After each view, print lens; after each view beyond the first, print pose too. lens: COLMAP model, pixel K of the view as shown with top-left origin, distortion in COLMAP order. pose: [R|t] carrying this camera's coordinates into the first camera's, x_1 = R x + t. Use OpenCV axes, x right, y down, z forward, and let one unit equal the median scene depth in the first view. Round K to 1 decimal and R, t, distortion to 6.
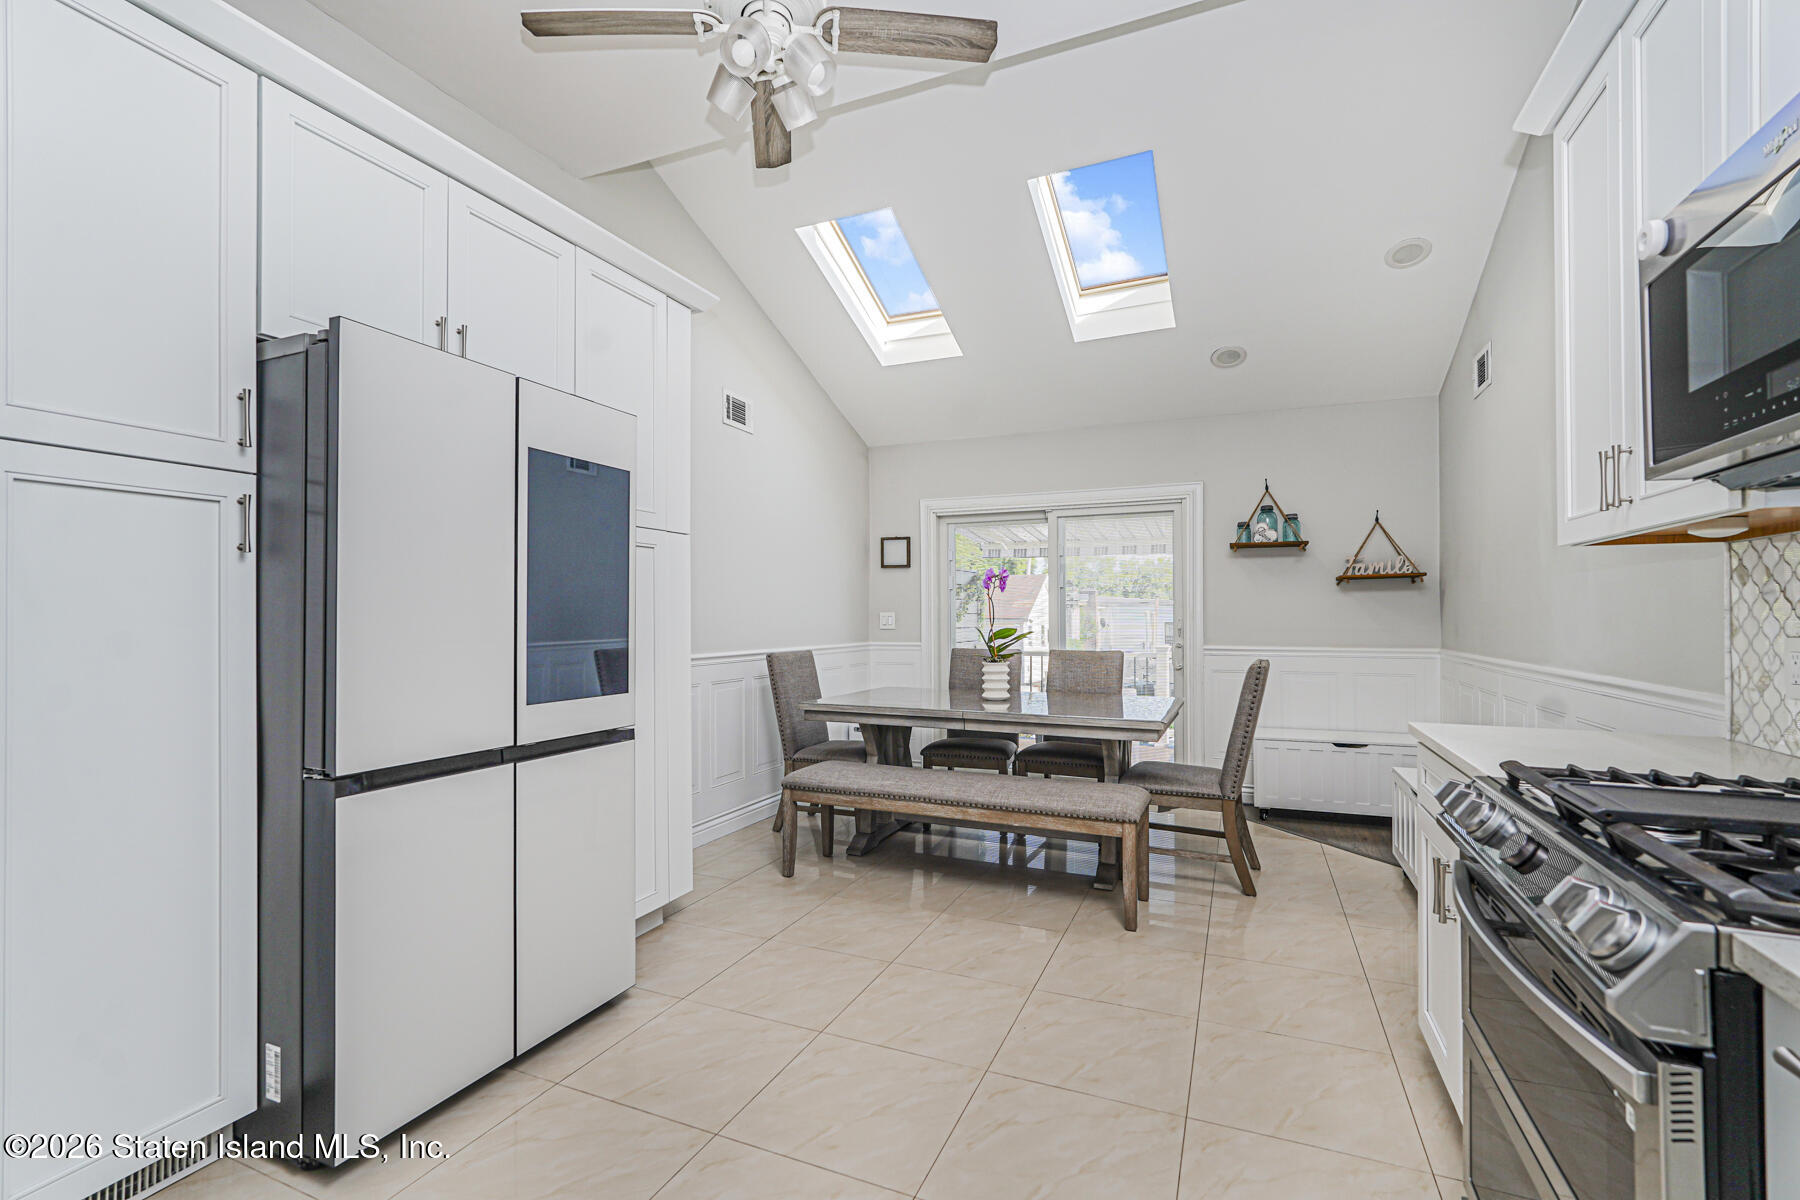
lens RADIAL K [[792.8, 0, 895.0], [0, 792.8, 598.1], [0, 0, 1]] dist [-0.005664, 0.001035]
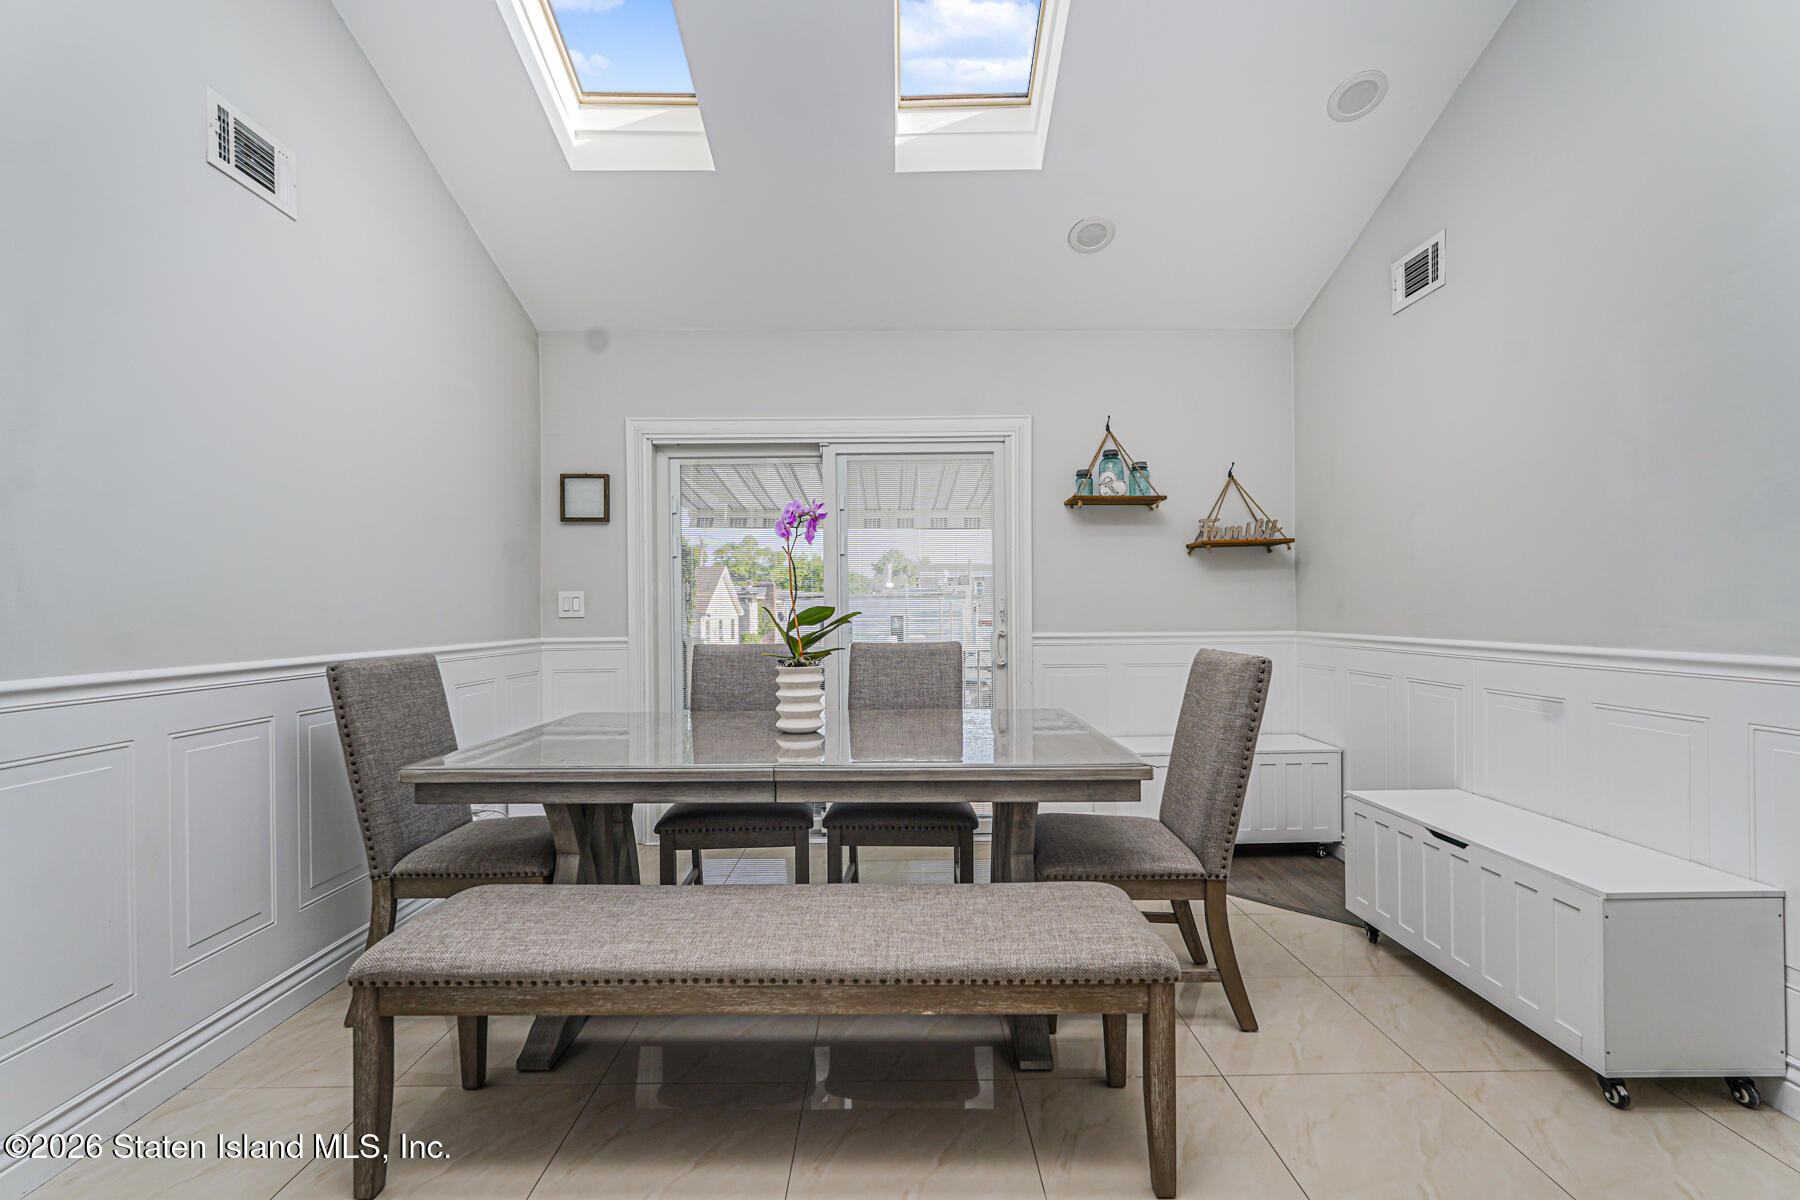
lens RADIAL K [[792.8, 0, 895.4], [0, 792.8, 605.2], [0, 0, 1]] dist [-0.005664, 0.001035]
pose [[0.914898, -0.004656, 0.403658, -0.036681], [-0.001303, 0.999894, 0.014486, 0.024903], [-0.403683, -0.013779, 0.914795, 0.393803]]
